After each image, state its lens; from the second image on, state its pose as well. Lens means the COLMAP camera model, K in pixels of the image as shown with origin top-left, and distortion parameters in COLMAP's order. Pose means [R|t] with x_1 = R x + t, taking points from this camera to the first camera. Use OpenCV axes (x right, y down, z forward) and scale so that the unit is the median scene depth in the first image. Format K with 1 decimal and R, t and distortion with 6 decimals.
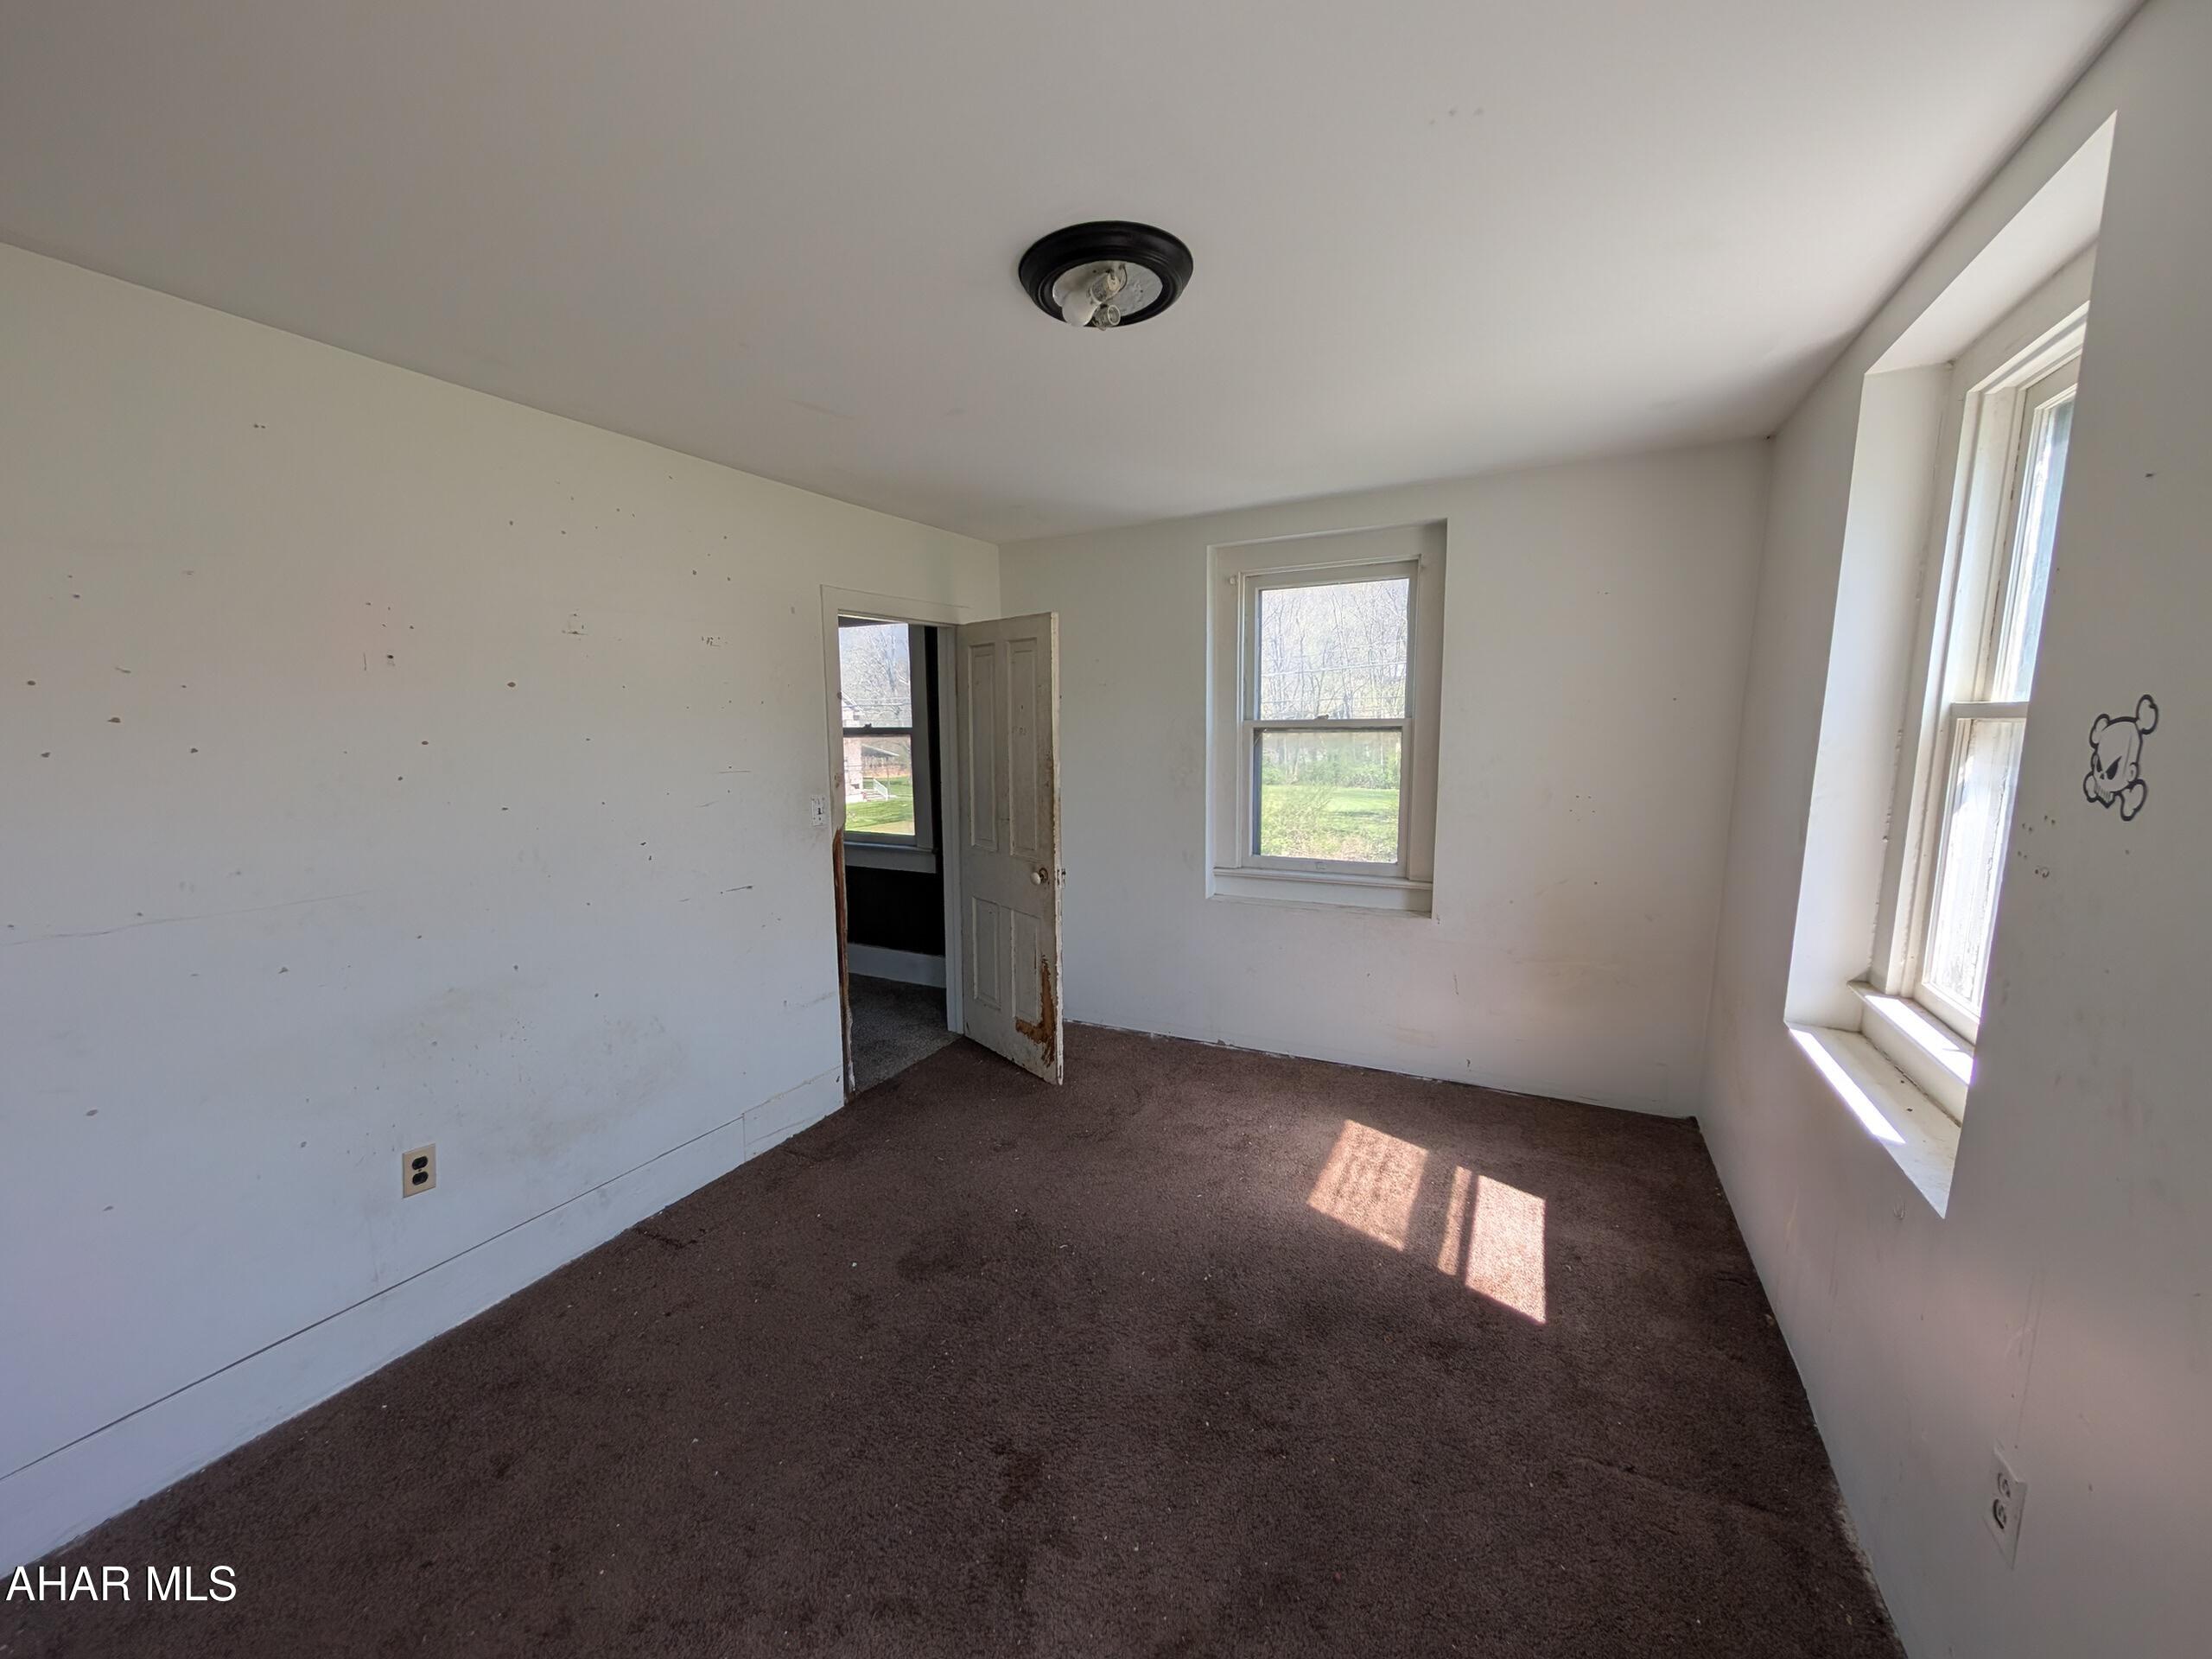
lens RADIAL K [[830.3, 0, 1085.4], [0, 830.3, 835.0], [0, 0, 1]] dist [0.002362, -0.000087]
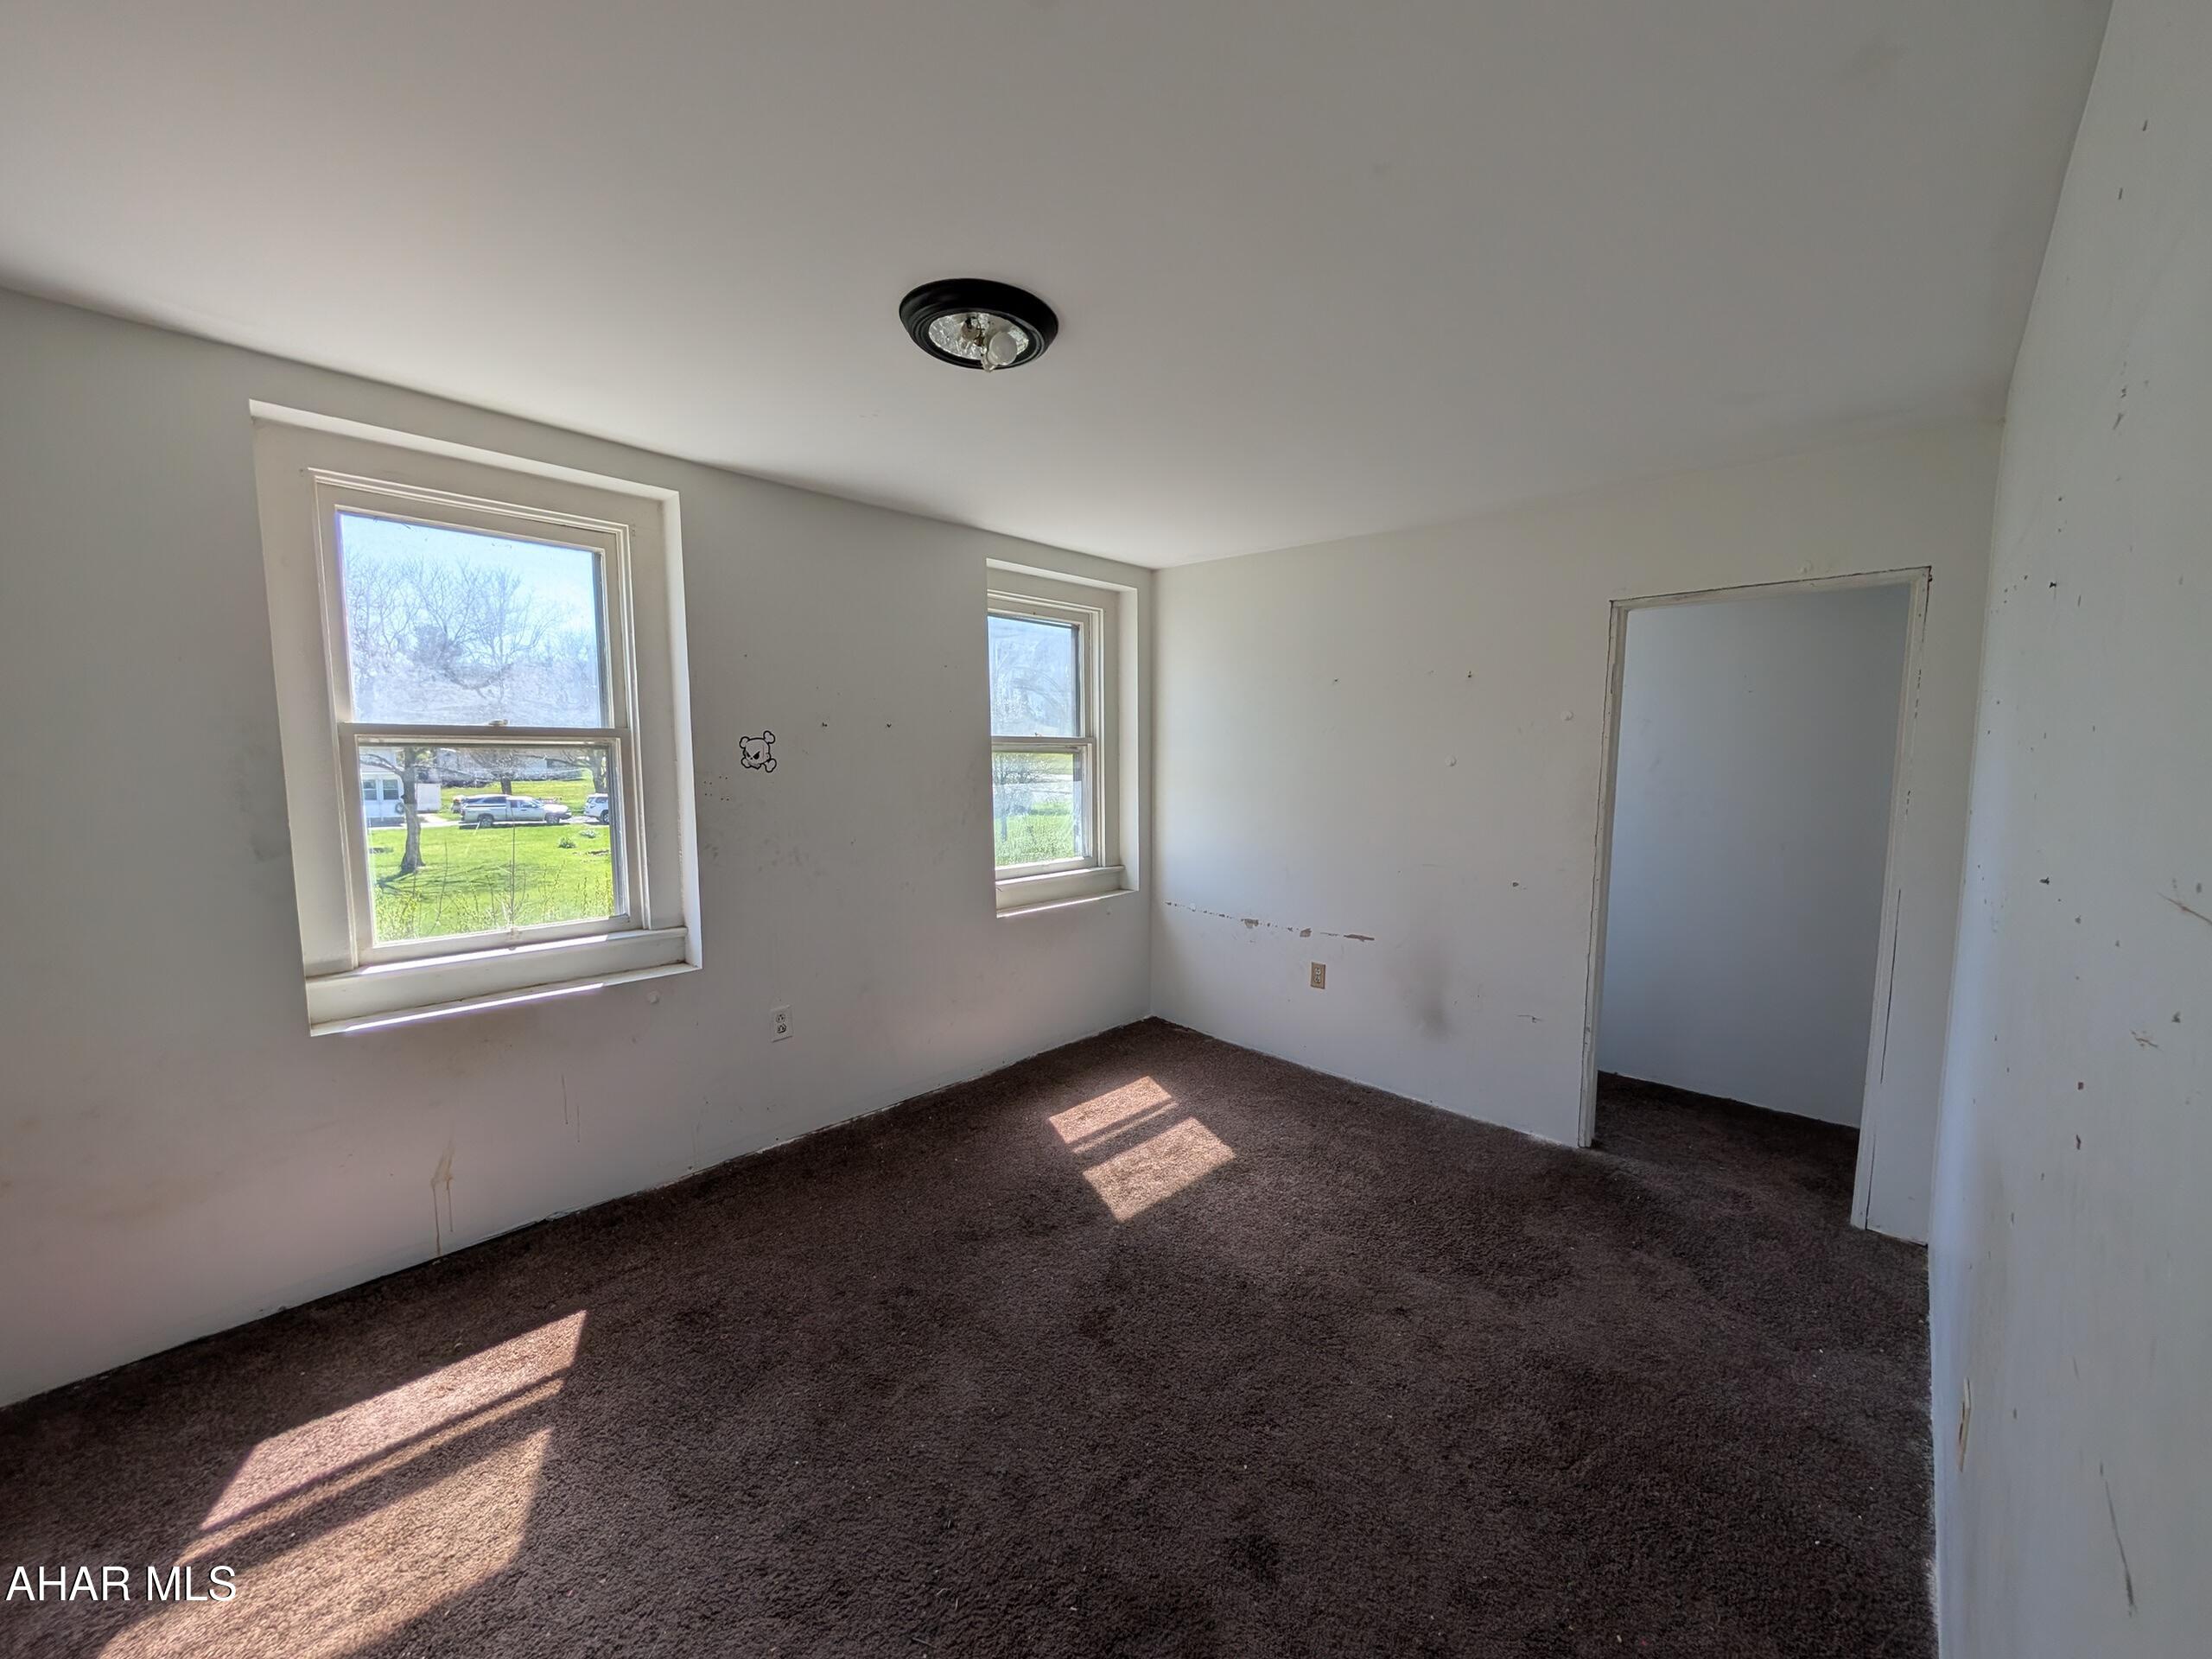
lens RADIAL K [[830.3, 0, 1101.4], [0, 830.3, 824.9], [0, 0, 1]] dist [0.002362, -0.000087]
pose [[-0.958134, -0.031421, 0.284591, -0.362322], [0.035664, 0.973122, 0.227510, -0.230361], [-0.284091, 0.228135, -0.931261, 1.713884]]
